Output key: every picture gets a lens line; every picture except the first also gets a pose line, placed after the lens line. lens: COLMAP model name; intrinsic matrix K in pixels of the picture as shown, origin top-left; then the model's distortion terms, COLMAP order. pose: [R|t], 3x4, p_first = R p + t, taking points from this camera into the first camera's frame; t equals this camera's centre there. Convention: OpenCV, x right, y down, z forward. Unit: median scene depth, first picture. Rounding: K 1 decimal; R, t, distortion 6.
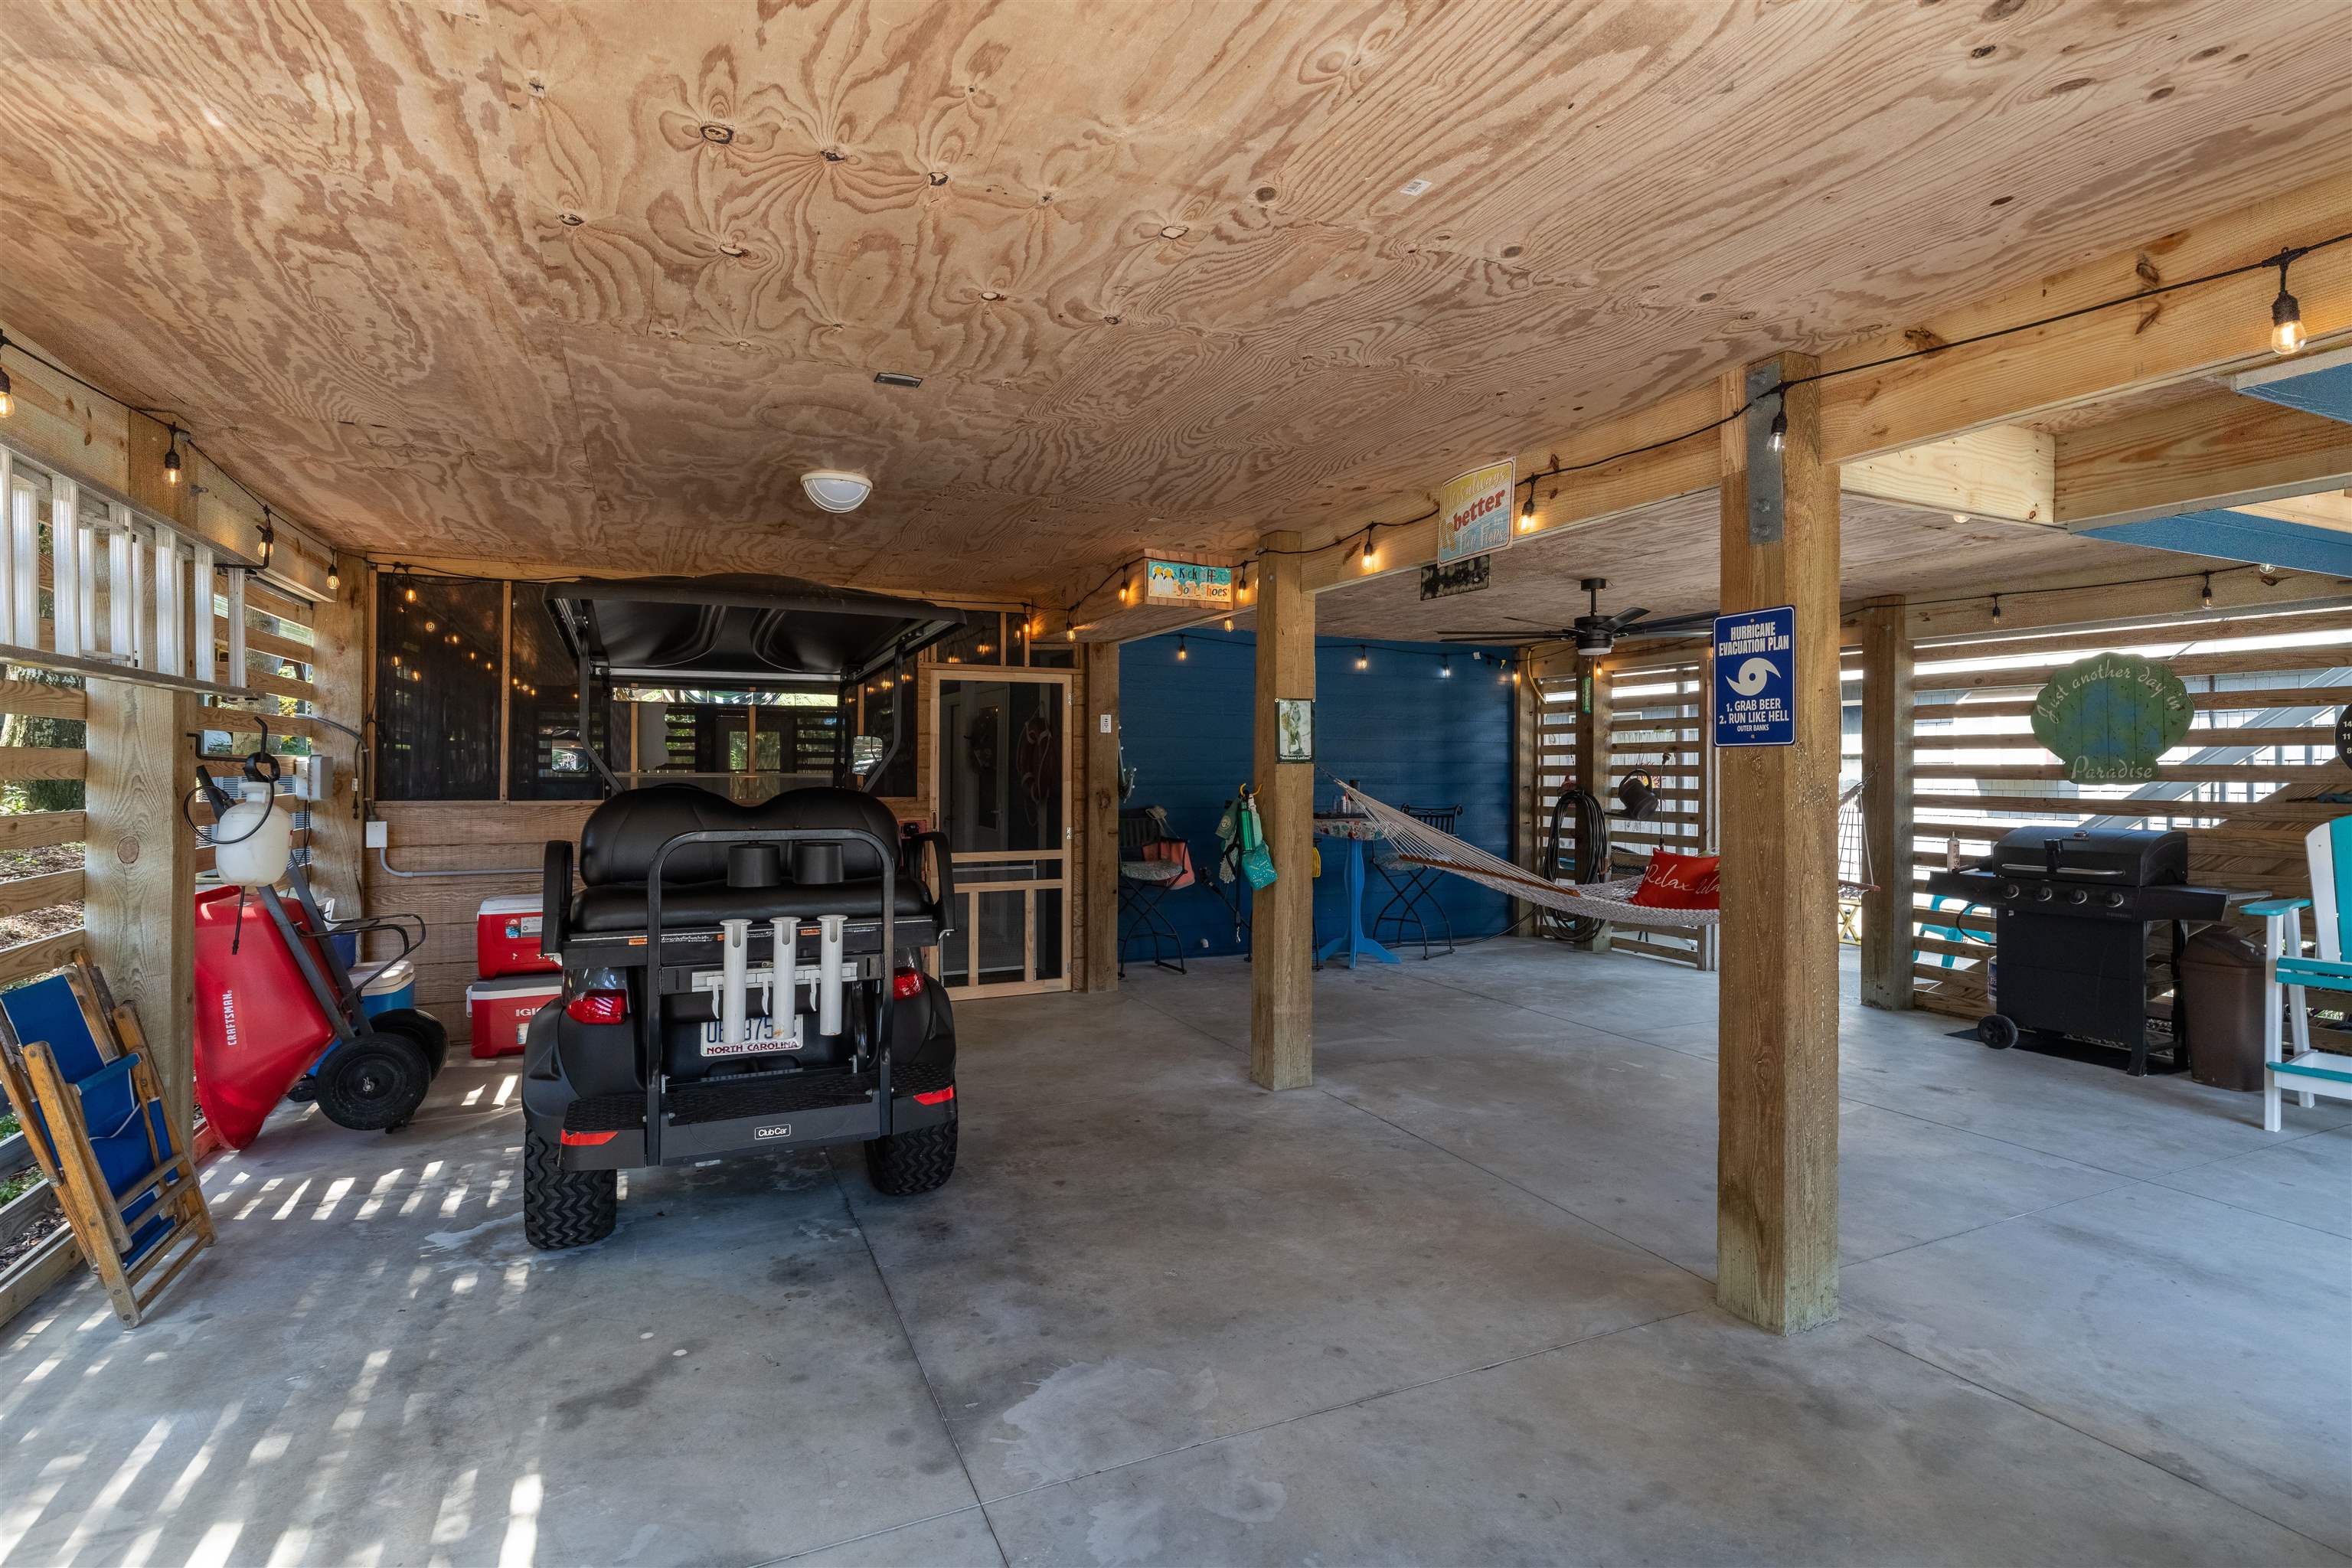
lens RADIAL K [[1142.4, 0, 1183.8], [0, 1142.4, 758.7], [0, 0, 1]] dist [-0.006075, 0.000927]
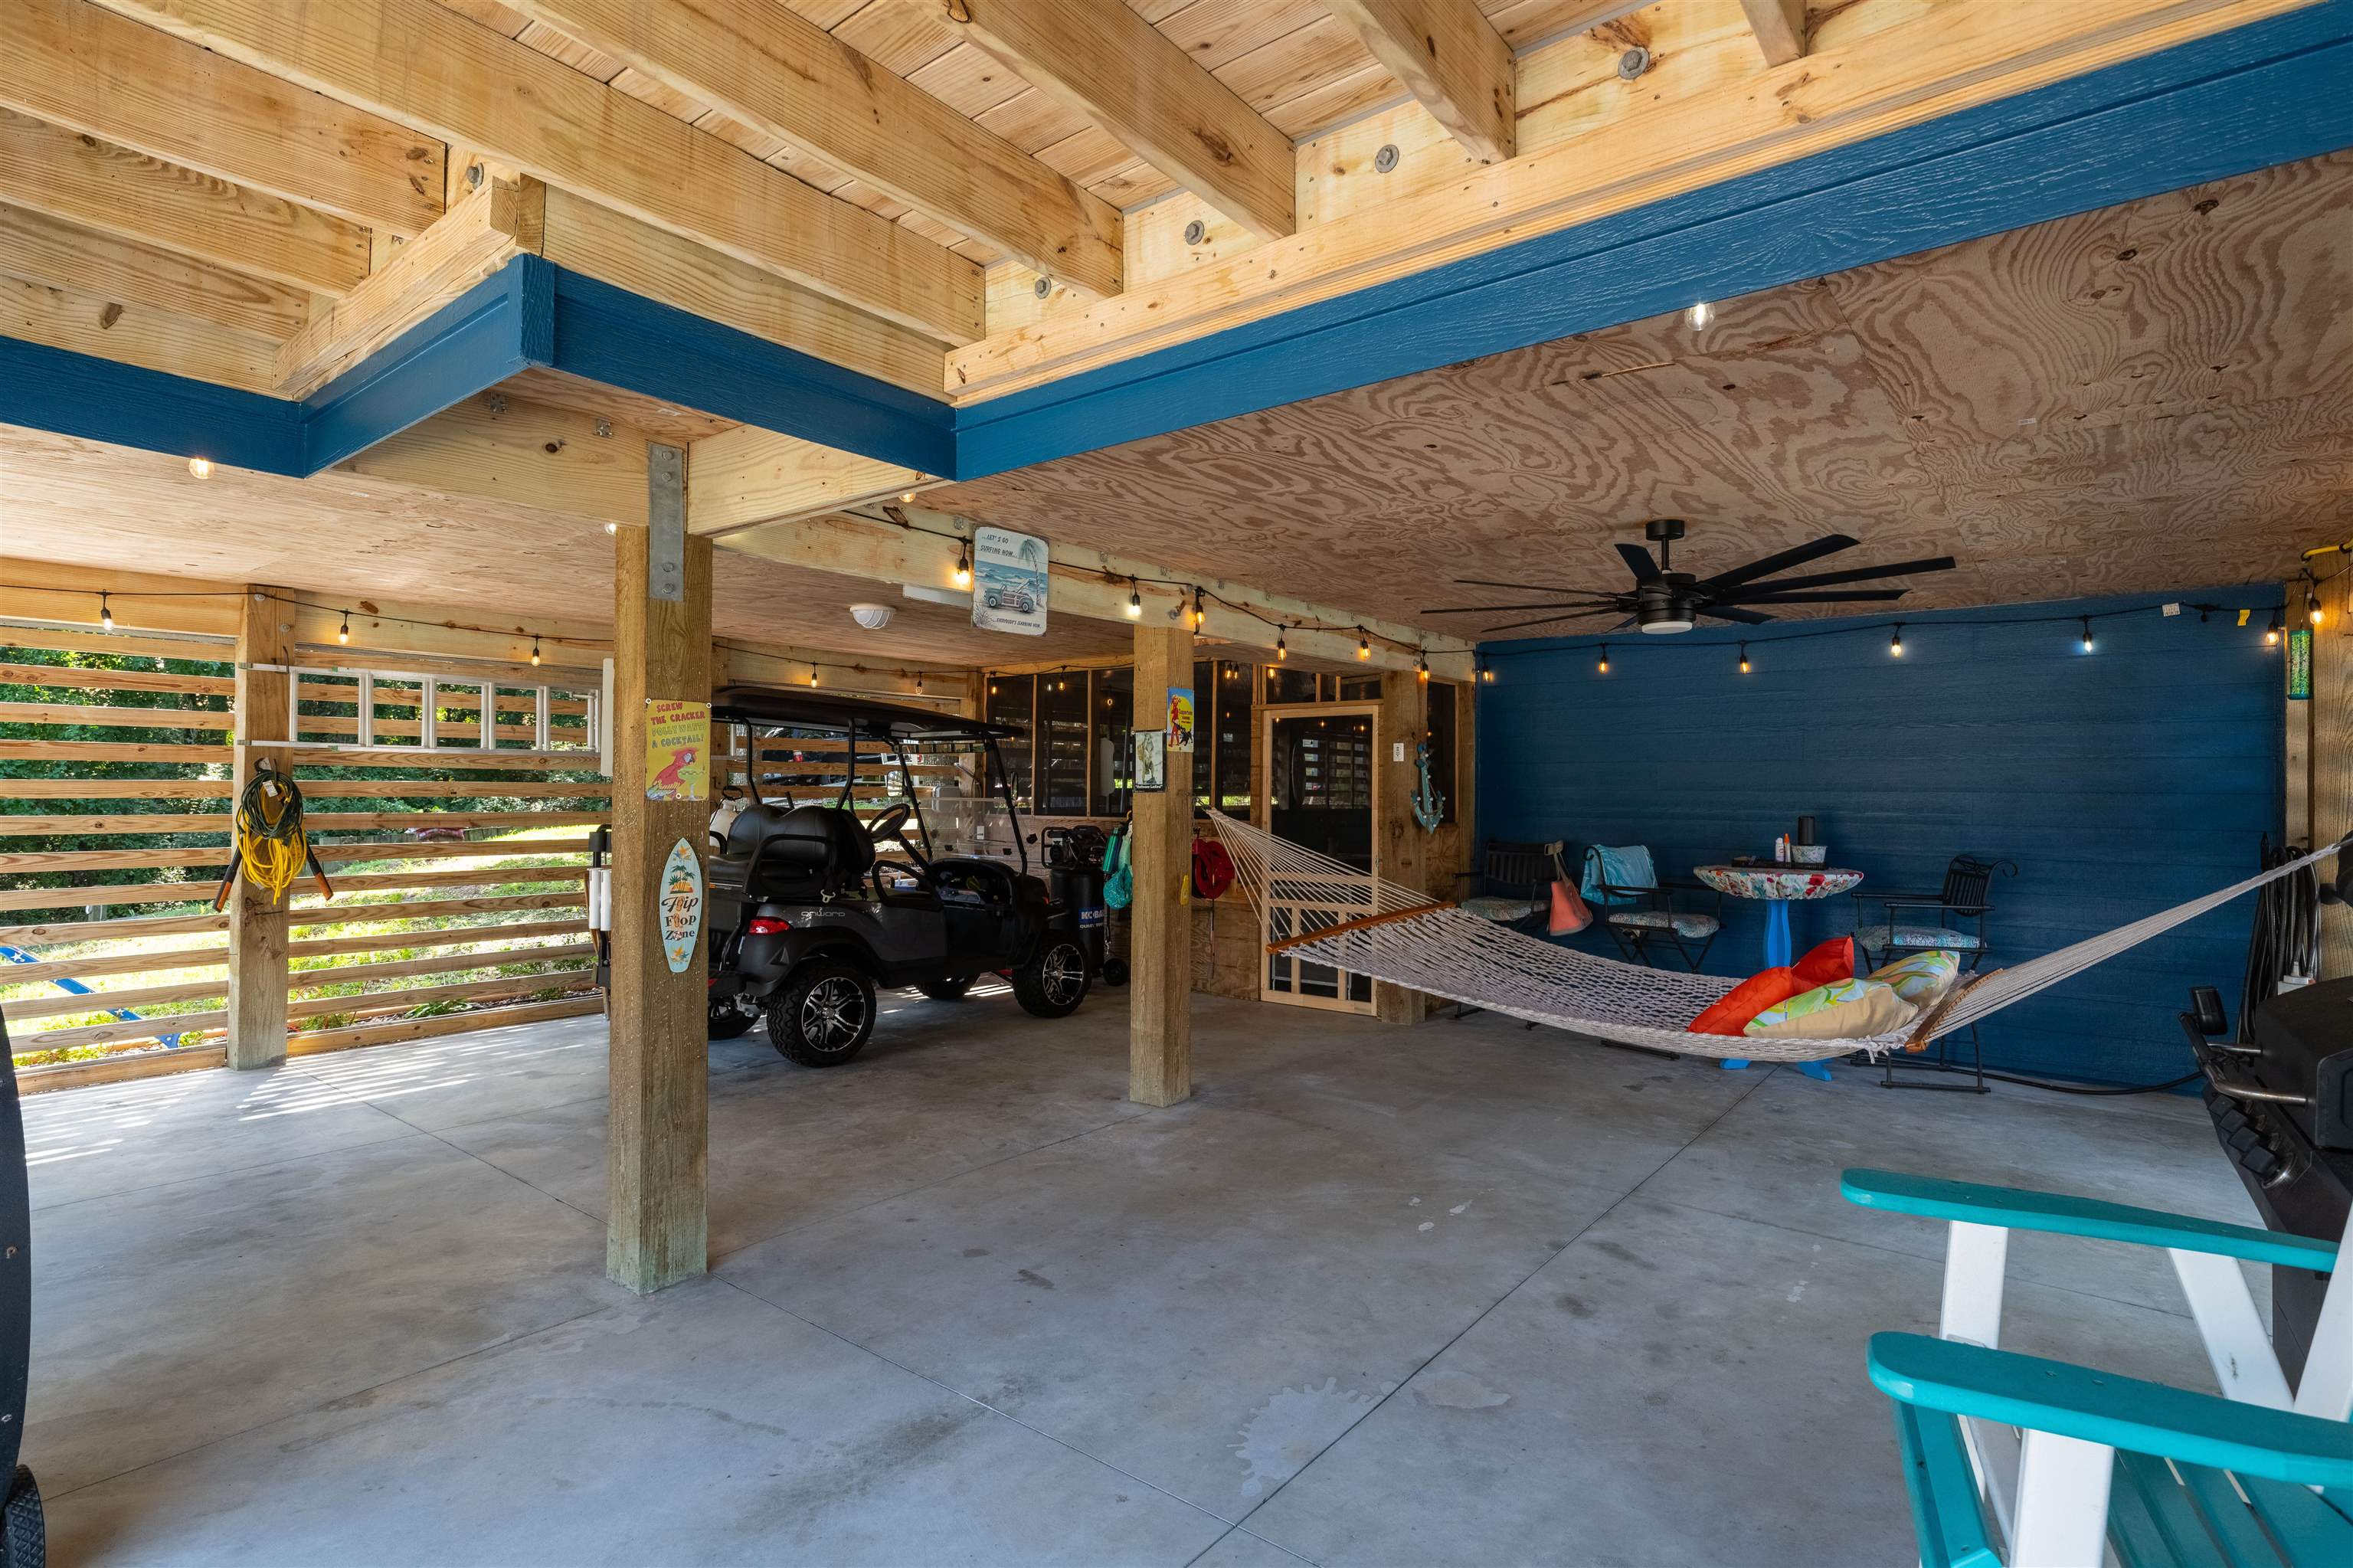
lens RADIAL K [[1142.9, 0, 1193.5], [0, 1142.9, 773.0], [0, 0, 1]] dist [-0.006075, 0.000927]
pose [[0.461519, -0.012938, -0.887036, 1.137053], [0.001239, 0.999902, -0.013939, 0.001286], [0.887129, 0.005334, 0.461490, 0.604775]]
